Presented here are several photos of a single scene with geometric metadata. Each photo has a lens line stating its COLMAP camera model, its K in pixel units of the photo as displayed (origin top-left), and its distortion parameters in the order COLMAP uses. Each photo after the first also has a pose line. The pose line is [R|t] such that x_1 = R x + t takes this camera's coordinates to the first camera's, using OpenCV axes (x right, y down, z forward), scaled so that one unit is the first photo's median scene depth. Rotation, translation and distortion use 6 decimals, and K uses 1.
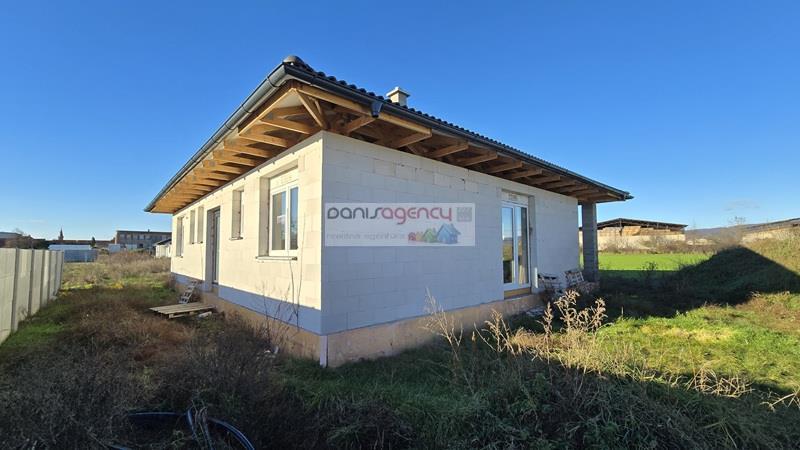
lens RADIAL K [[320.9, 0, 398.1], [0, 320.9, 227.6], [0, 0, 1]] dist [-0.000892, -0.000288]
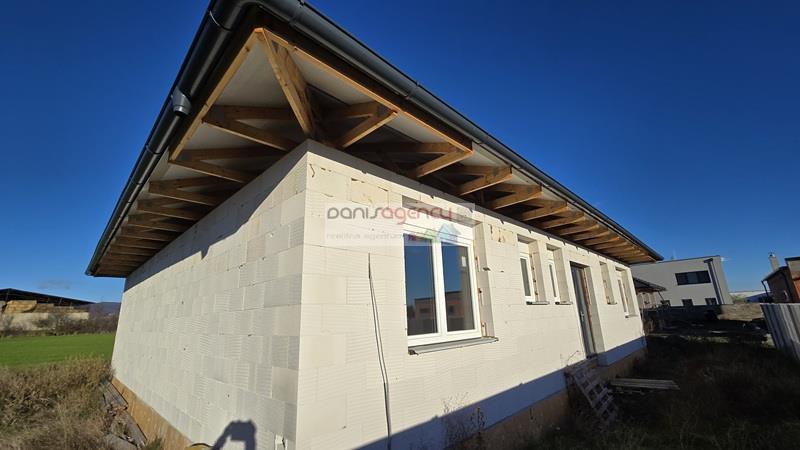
lens RADIAL K [[320.9, 0, 398.4], [0, 320.9, 226.4], [0, 0, 1]] dist [-0.000892, -0.000288]
pose [[-0.043653, 0.273787, 0.960799, -0.119008], [-0.035390, 0.960689, -0.275363, 0.005517], [-0.998420, -0.046023, -0.032248, 0.123207]]
